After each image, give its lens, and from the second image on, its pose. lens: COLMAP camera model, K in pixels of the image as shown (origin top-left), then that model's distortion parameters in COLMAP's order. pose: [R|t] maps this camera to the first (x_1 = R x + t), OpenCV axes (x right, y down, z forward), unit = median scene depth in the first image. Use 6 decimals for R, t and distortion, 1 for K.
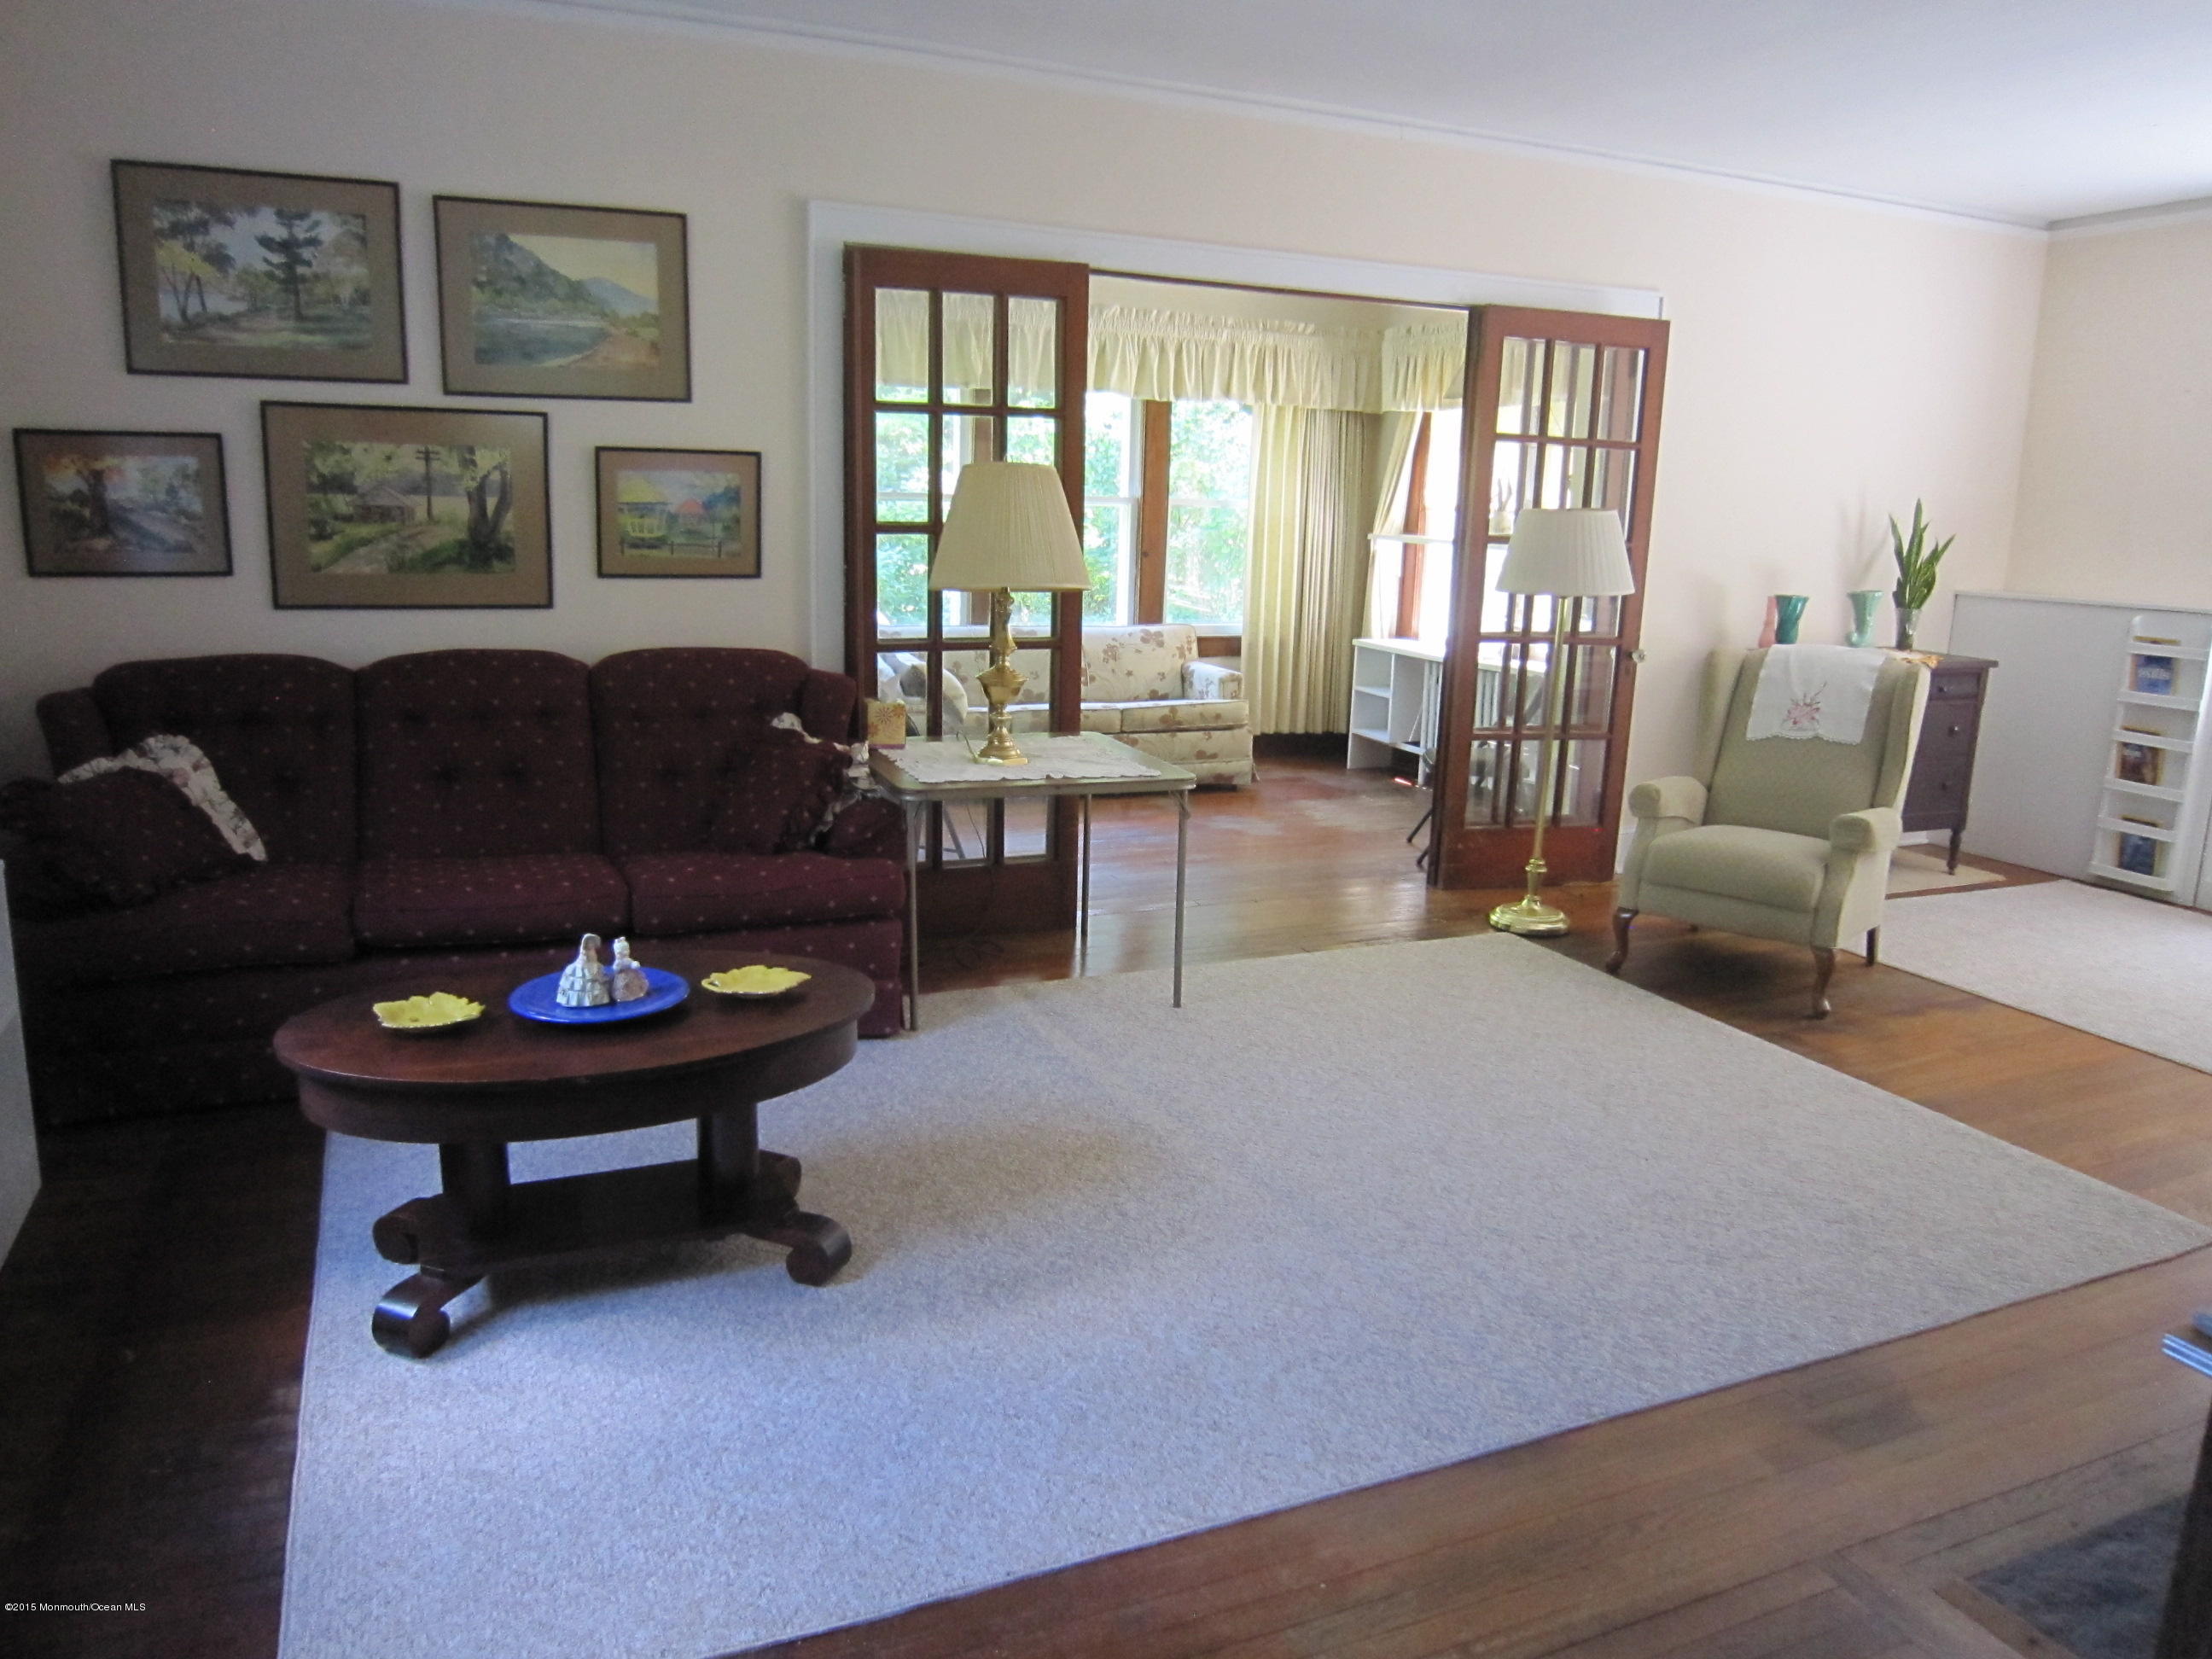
lens RADIAL K [[1548.4, 0, 1106.0], [0, 1548.4, 829.5], [0, 0, 1]] dist [-0.086471, 0.040058]
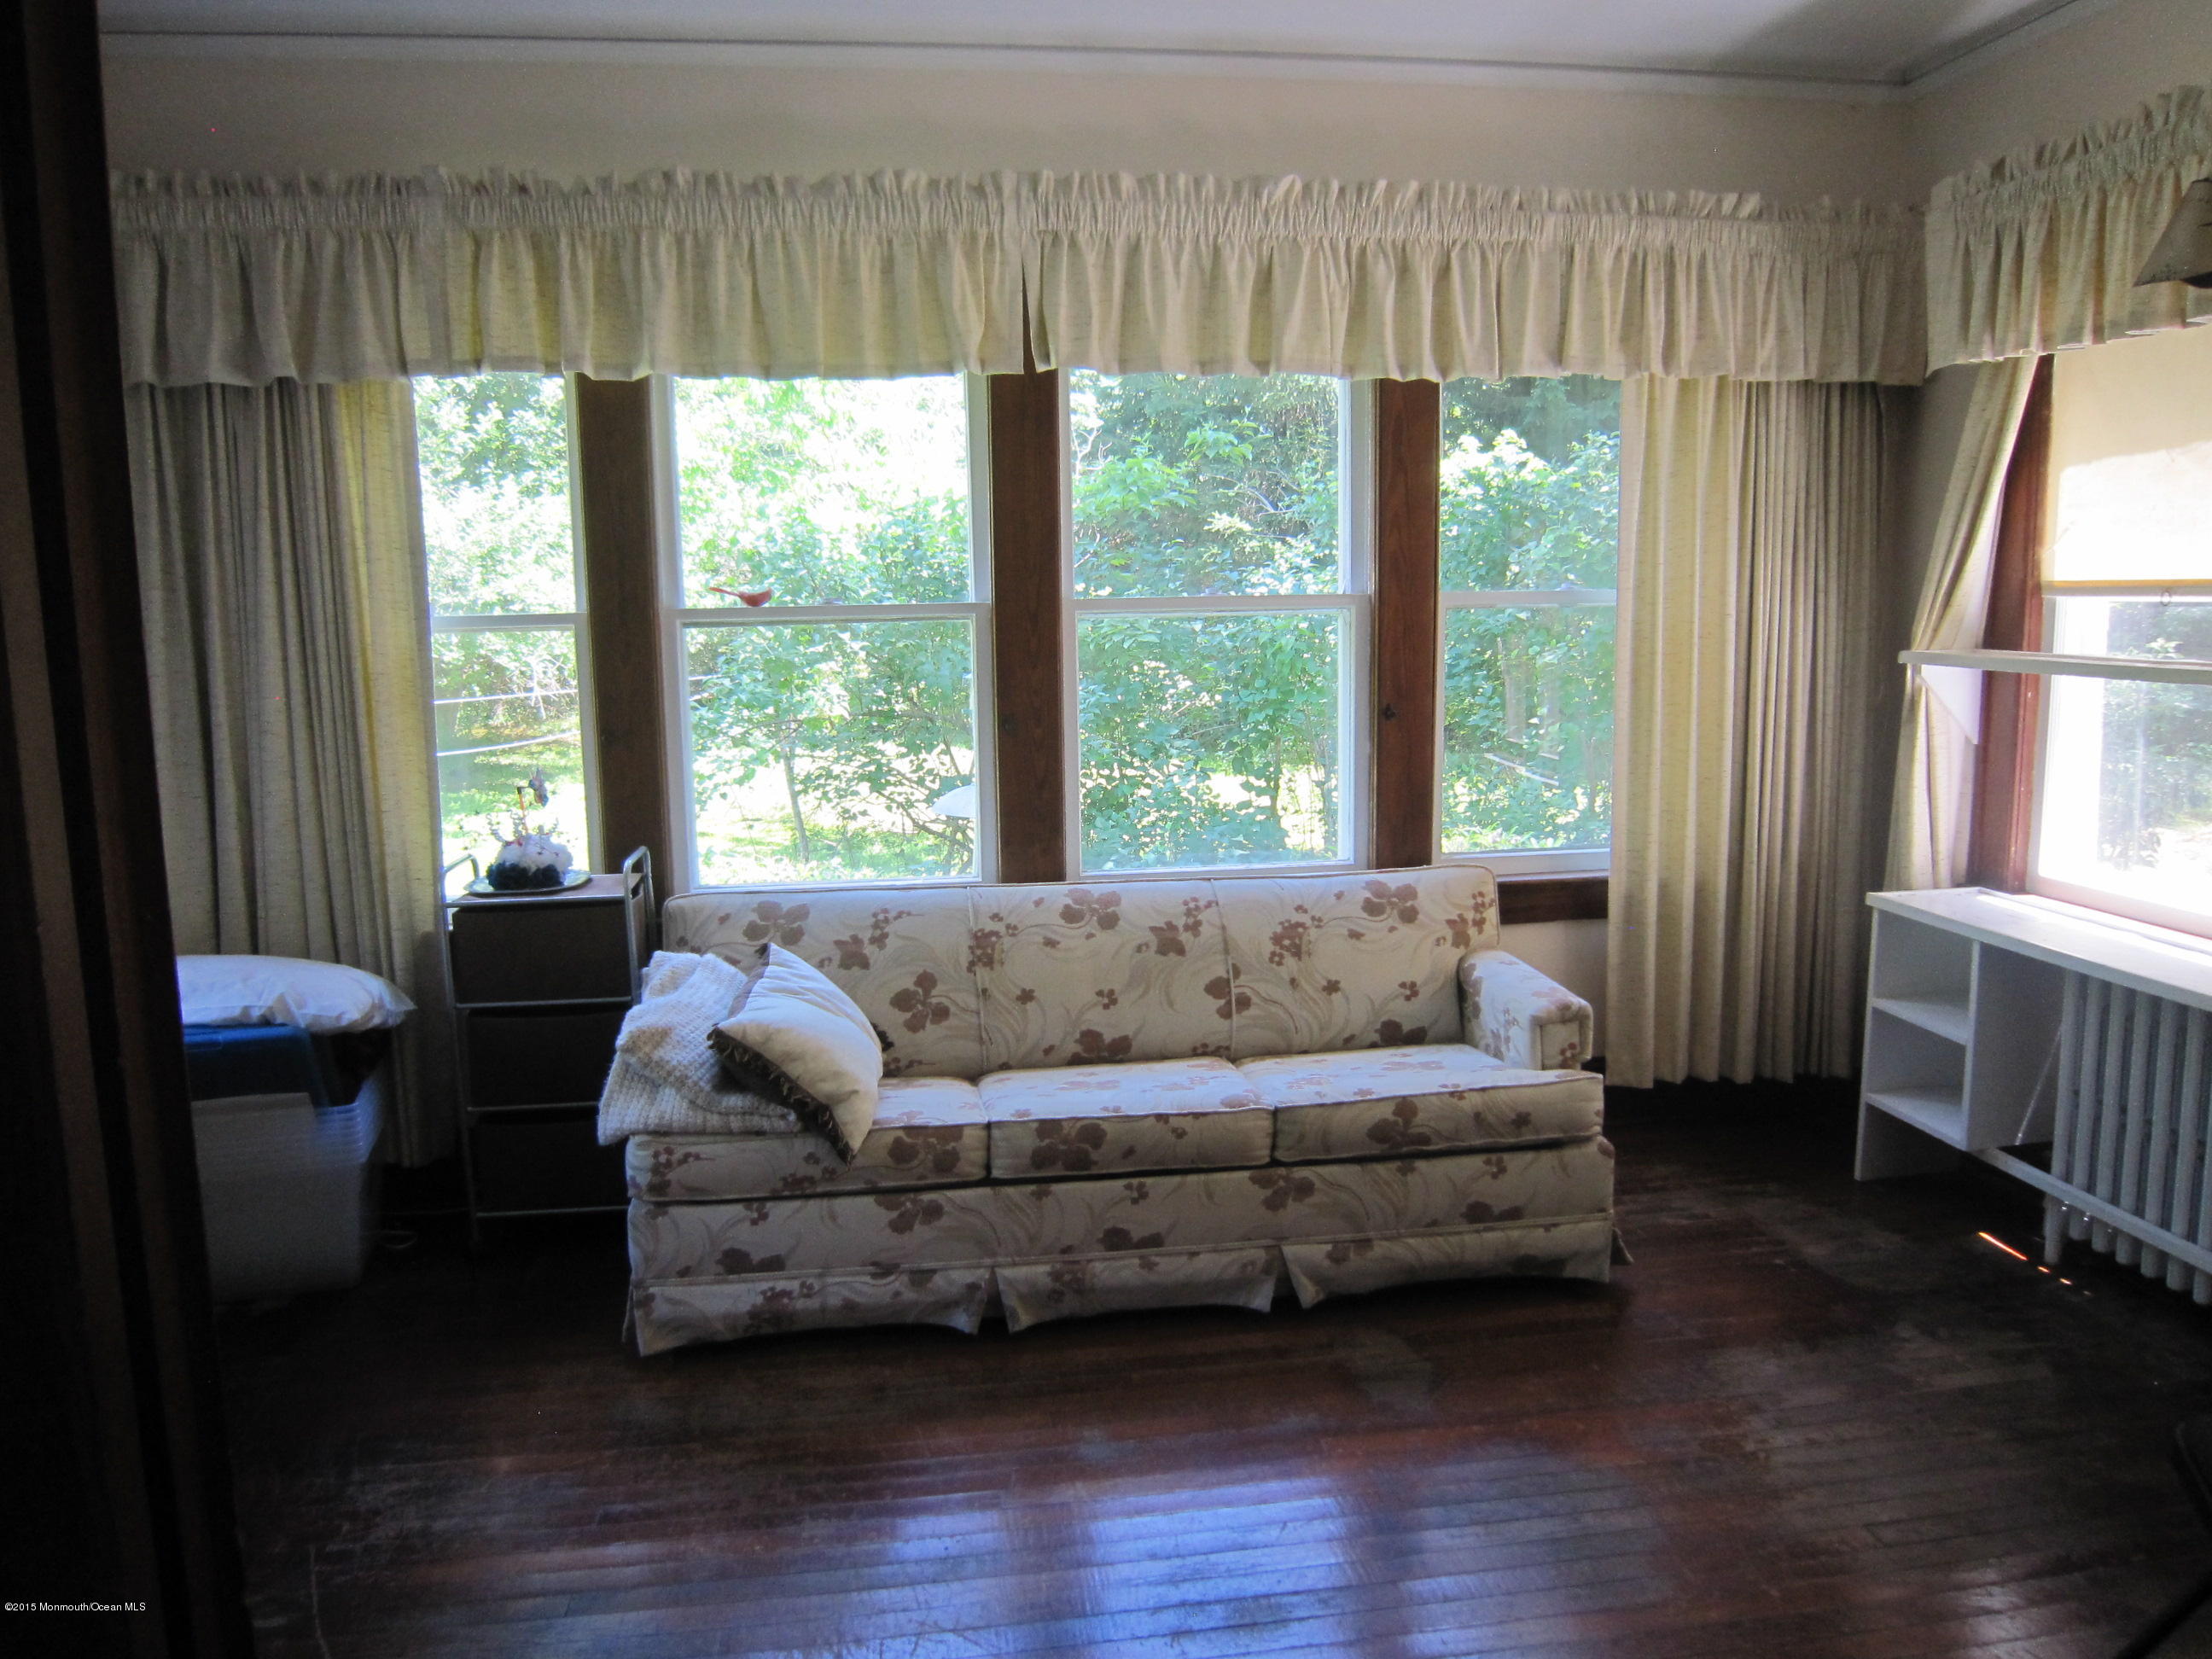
lens RADIAL K [[1548.4, 0, 1106.0], [0, 1548.4, 829.5], [0, 0, 1]] dist [-0.086471, 0.040058]
pose [[0.959998, -0.004785, -0.279967, 0.076203], [-0.012986, 0.998017, -0.061585, -0.115988], [0.279707, 0.062757, 0.958032, 0.543975]]
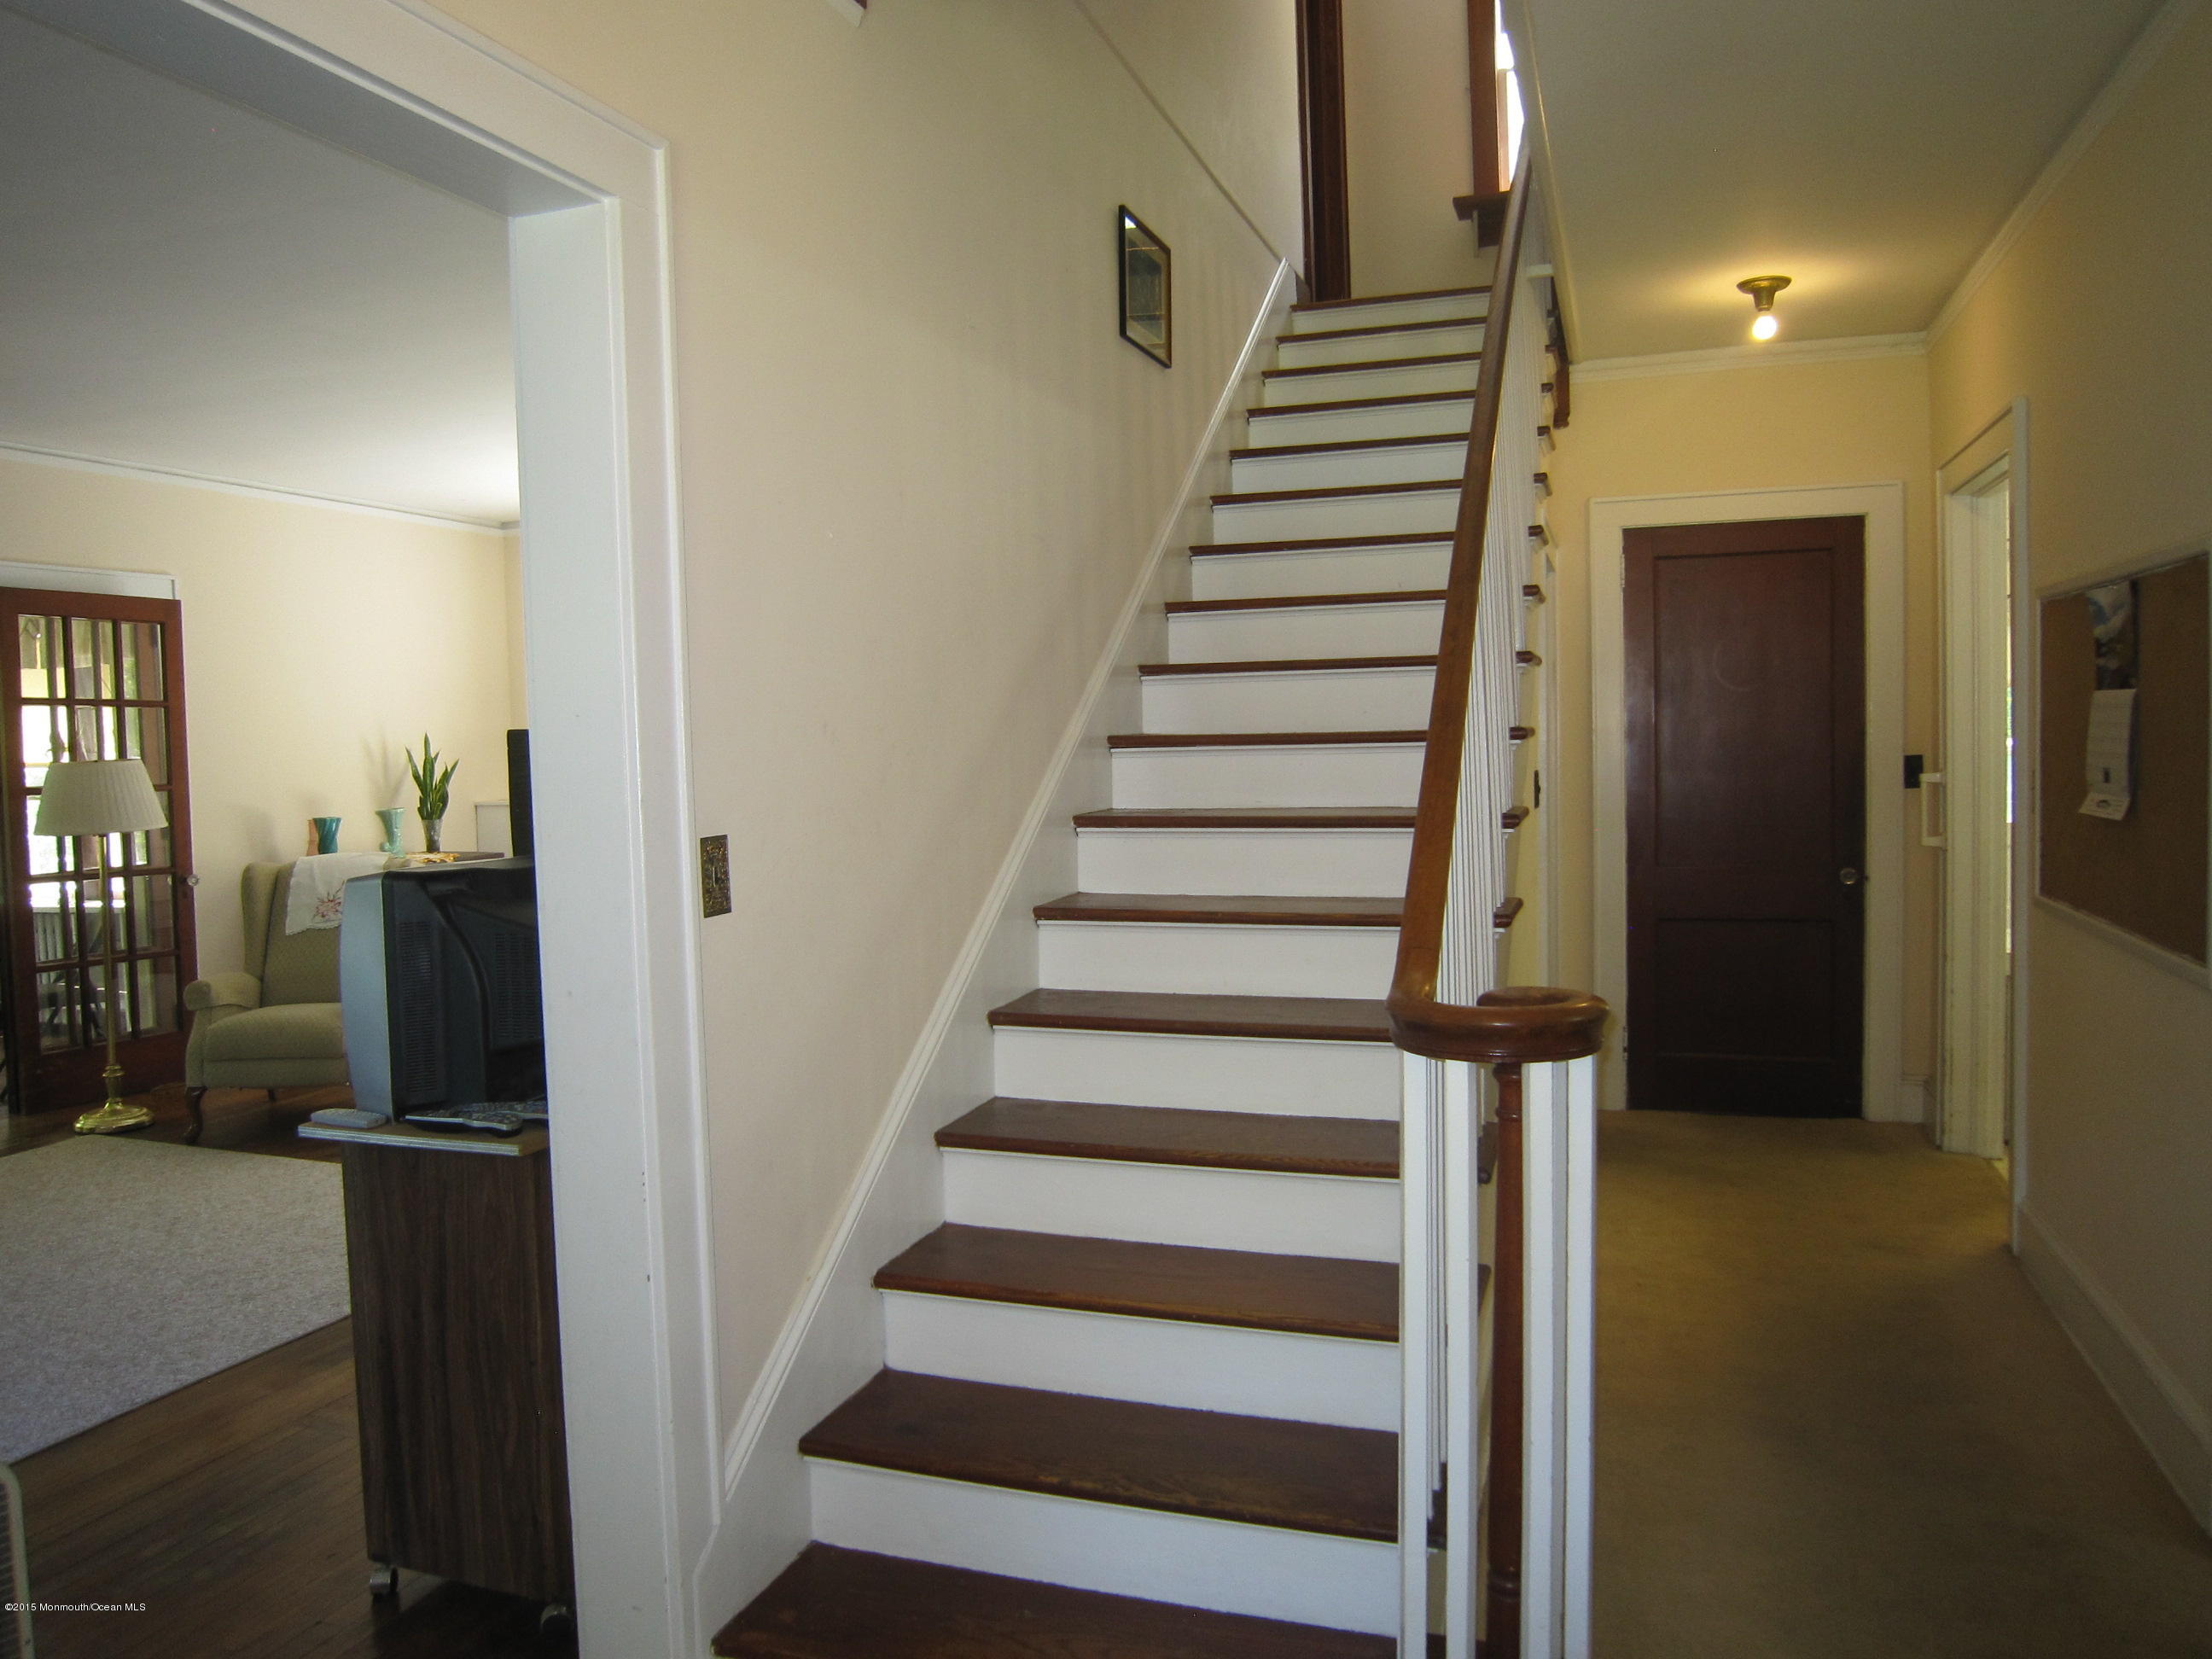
lens RADIAL K [[1548.4, 0, 1106.0], [0, 1548.4, 829.5], [0, 0, 1]] dist [-0.086471, 0.040058]
pose [[0.680701, -0.081850, 0.727975, -0.010265], [0.189464, 0.979598, -0.067020, 0.056582], [-0.707637, 0.183546, 0.682320, -0.276568]]
